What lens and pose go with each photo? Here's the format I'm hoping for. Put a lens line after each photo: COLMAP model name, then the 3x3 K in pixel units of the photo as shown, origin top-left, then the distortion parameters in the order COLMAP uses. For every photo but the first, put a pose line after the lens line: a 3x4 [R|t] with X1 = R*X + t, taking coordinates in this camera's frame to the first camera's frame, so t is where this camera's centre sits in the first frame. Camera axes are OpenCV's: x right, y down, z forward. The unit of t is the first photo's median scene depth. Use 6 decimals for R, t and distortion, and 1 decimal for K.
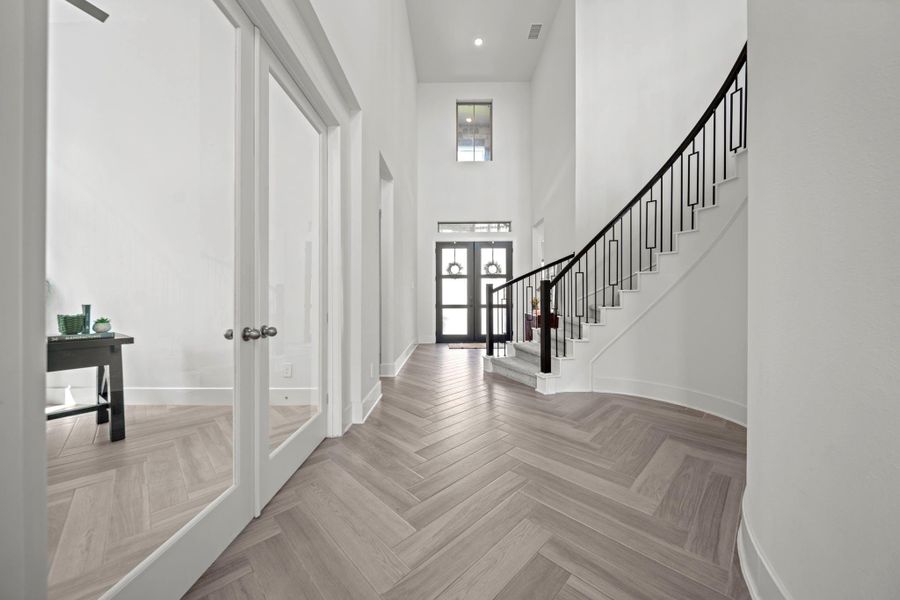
lens RADIAL K [[302.5, 0, 437.7], [0, 302.5, 305.2], [0, 0, 1]] dist [0.000089, -0.000029]
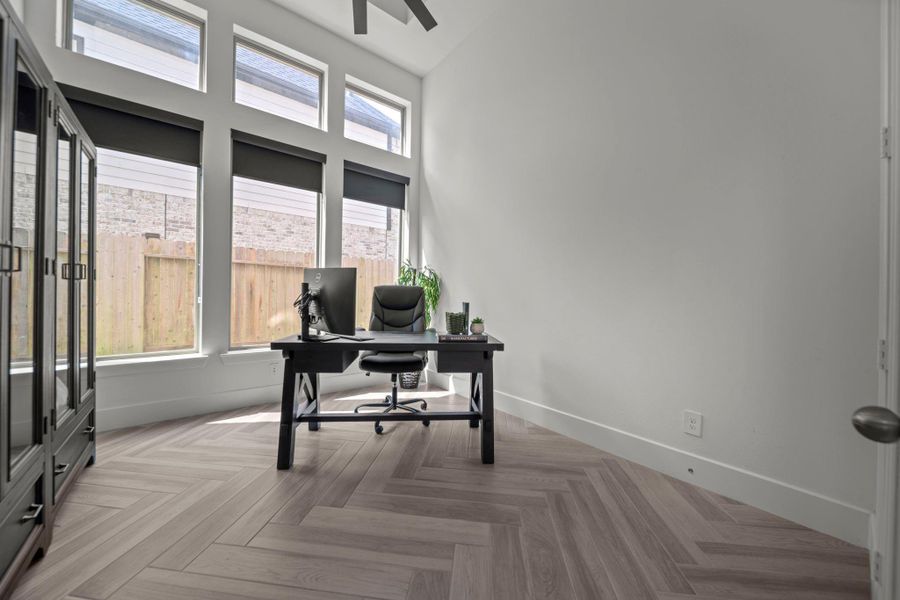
lens RADIAL K [[332.8, 0, 454.7], [0, 332.8, 306.3], [0, 0, 1]] dist [0.000339, 0.000028]
pose [[0.638259, 0.017168, -0.769630, -0.413435], [-0.014305, 0.999843, 0.010440, 0.000843], [0.769689, 0.004346, 0.638404, 0.336700]]
